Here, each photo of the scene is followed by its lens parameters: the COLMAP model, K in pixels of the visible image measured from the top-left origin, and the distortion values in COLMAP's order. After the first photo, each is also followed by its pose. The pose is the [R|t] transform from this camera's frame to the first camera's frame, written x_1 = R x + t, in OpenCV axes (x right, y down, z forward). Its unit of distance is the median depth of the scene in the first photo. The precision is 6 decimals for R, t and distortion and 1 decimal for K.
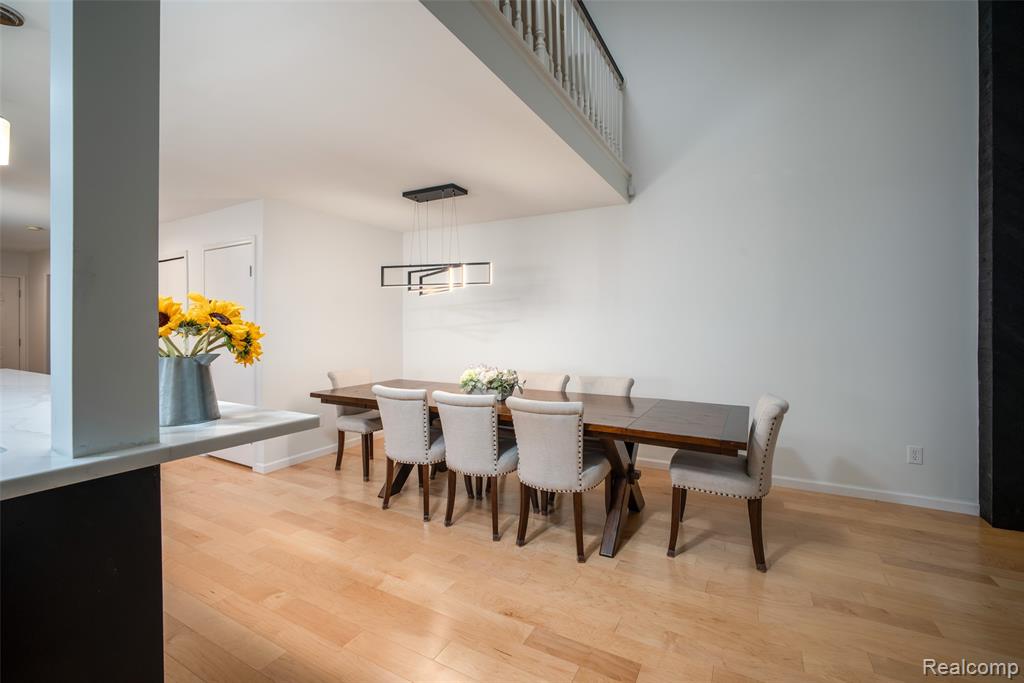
lens RADIAL K [[432.8, 0, 511.1], [0, 432.8, 328.6], [0, 0, 1]] dist [-0.009745, 0.000233]
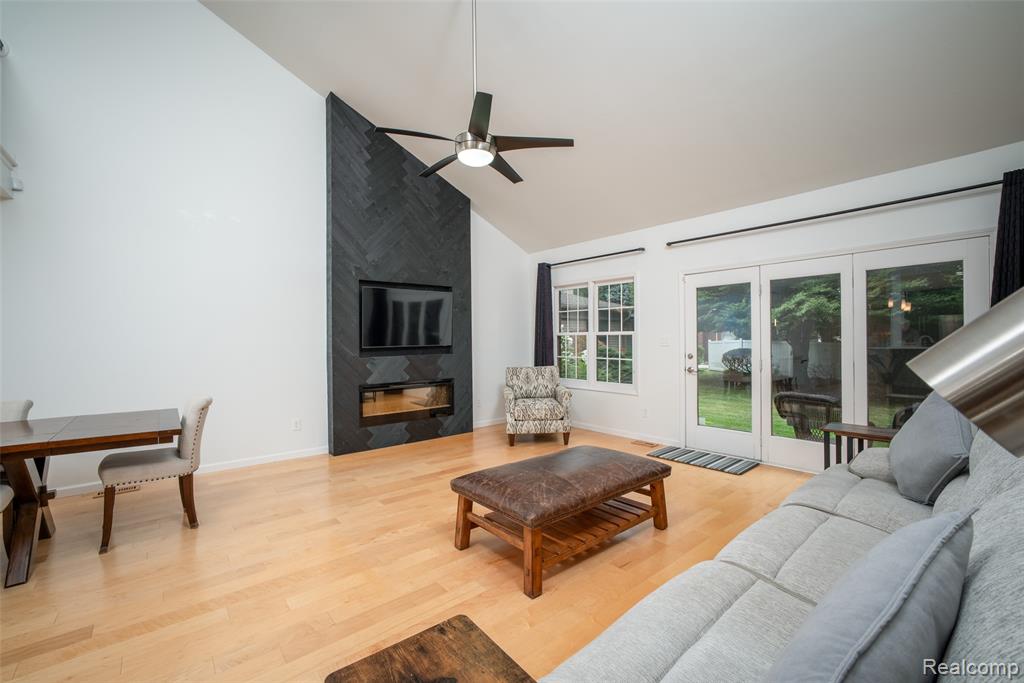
lens RADIAL K [[428.2, 0, 512.0], [0, 428.2, 341.5], [0, 0, 1]] dist [-0.001570, -0.000048]
pose [[0.363076, -0.005579, 0.931743, -0.221978], [0.009340, 0.999954, 0.002347, 0.004344], [-0.931713, 0.007850, 0.363112, -0.305406]]
